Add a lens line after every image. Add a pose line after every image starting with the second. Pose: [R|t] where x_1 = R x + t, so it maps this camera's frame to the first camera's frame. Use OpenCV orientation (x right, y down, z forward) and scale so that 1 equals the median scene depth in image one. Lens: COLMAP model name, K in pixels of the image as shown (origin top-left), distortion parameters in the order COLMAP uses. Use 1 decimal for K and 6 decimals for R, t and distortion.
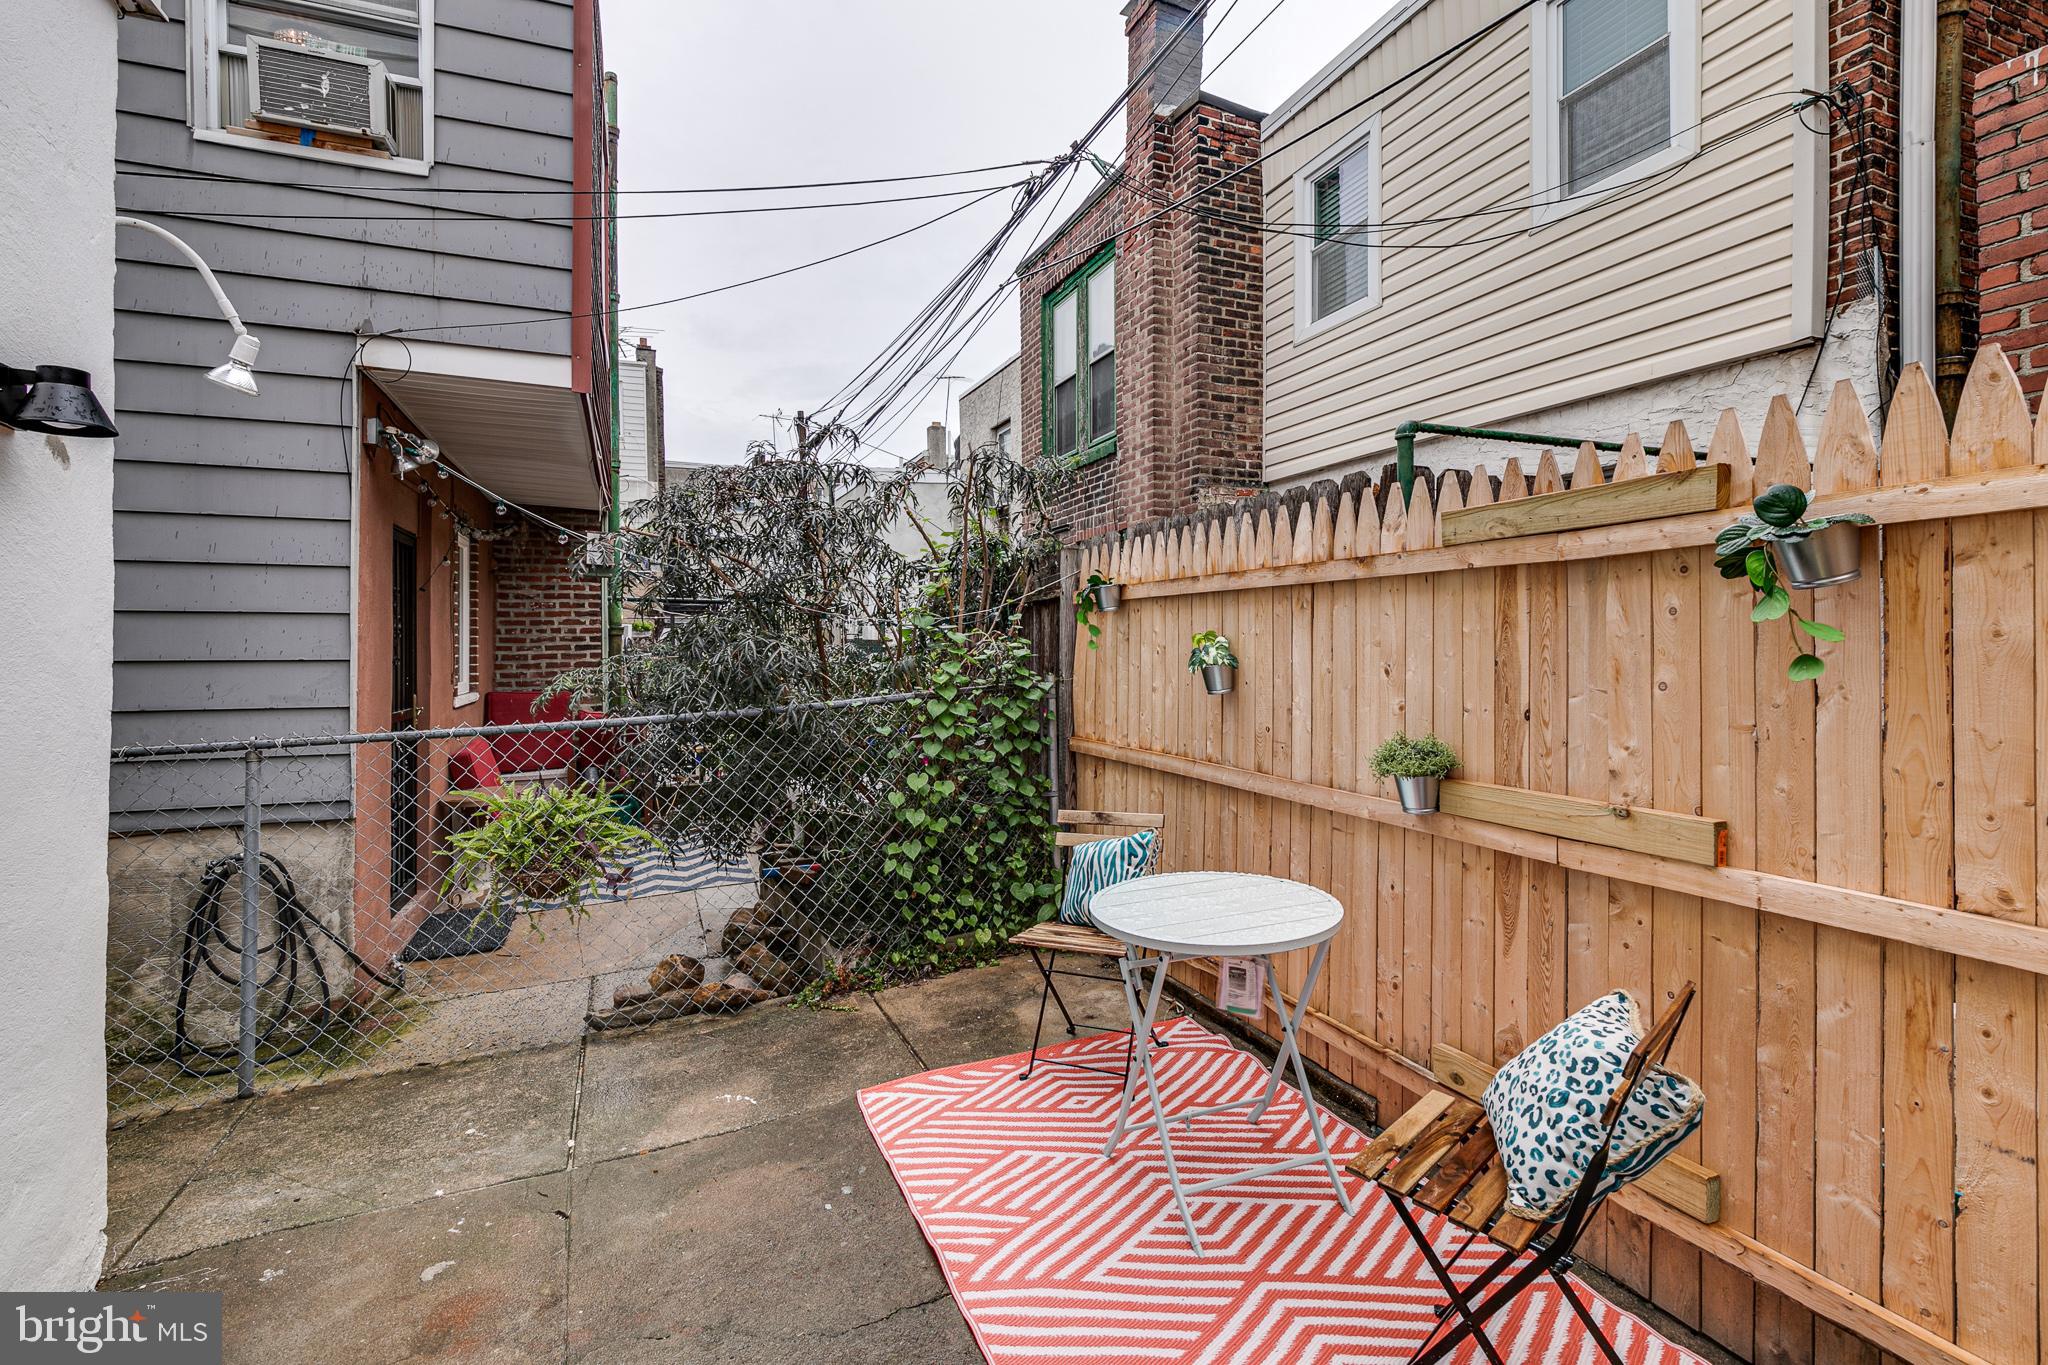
lens RADIAL K [[940.6, 0, 1020.6], [0, 940.6, 648.9], [0, 0, 1]] dist [0.003482, -0.000193]
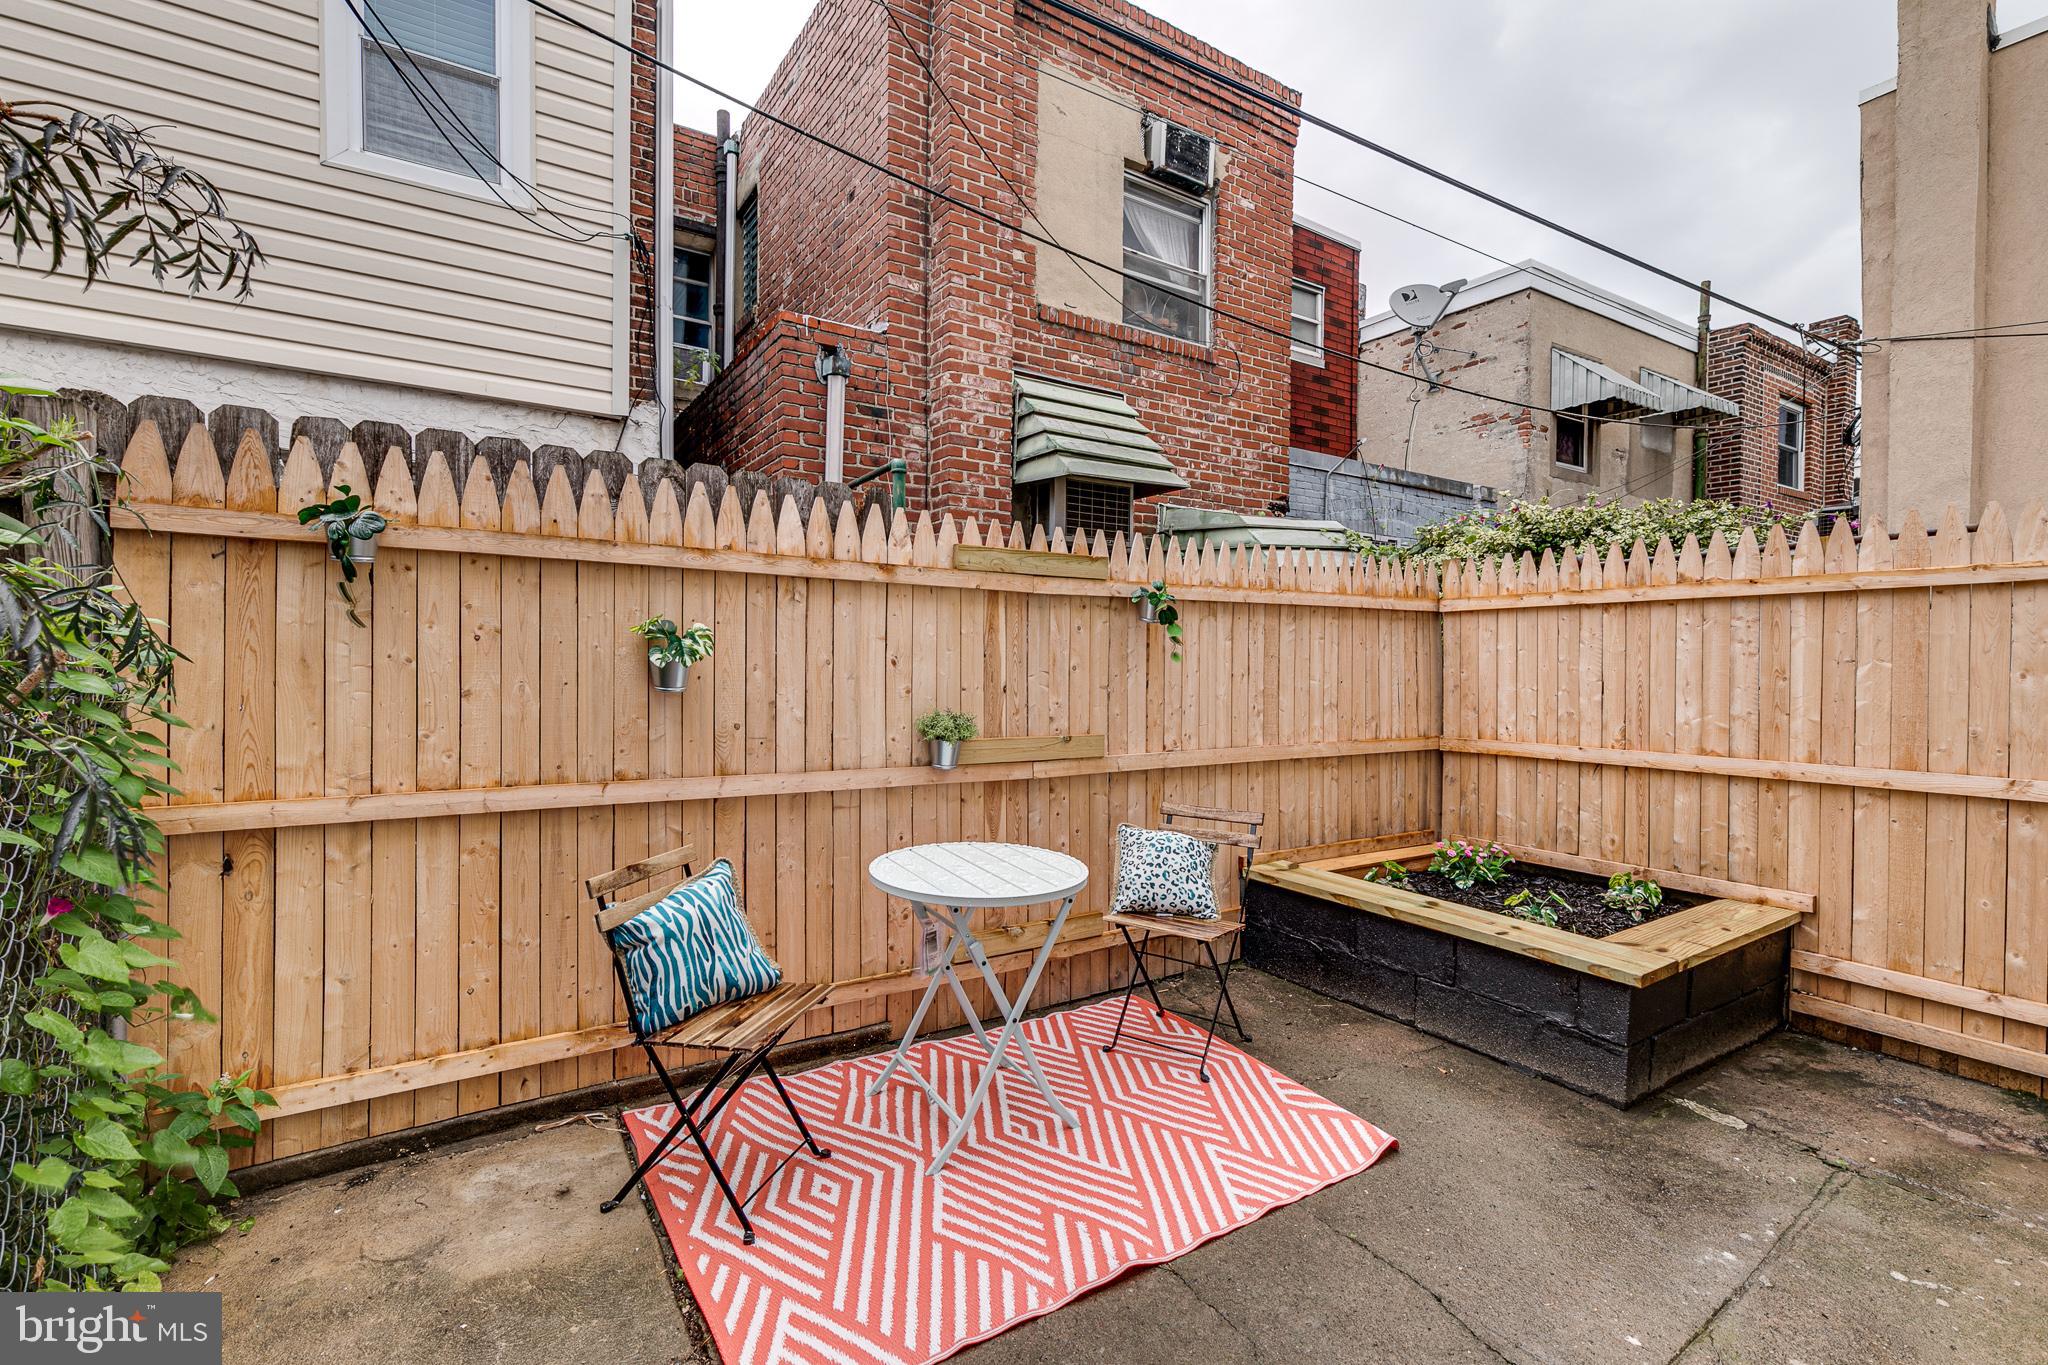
lens RADIAL K [[920.8, 0, 1031.0], [0, 920.8, 676.7], [0, 0, 1]] dist [0.007764, -0.001823]
pose [[-0.185780, -0.003316, 0.982586, -0.924591], [-0.004205, 0.999988, 0.002579, 0.044514], [-0.982582, -0.003652, -0.185792, 1.201438]]
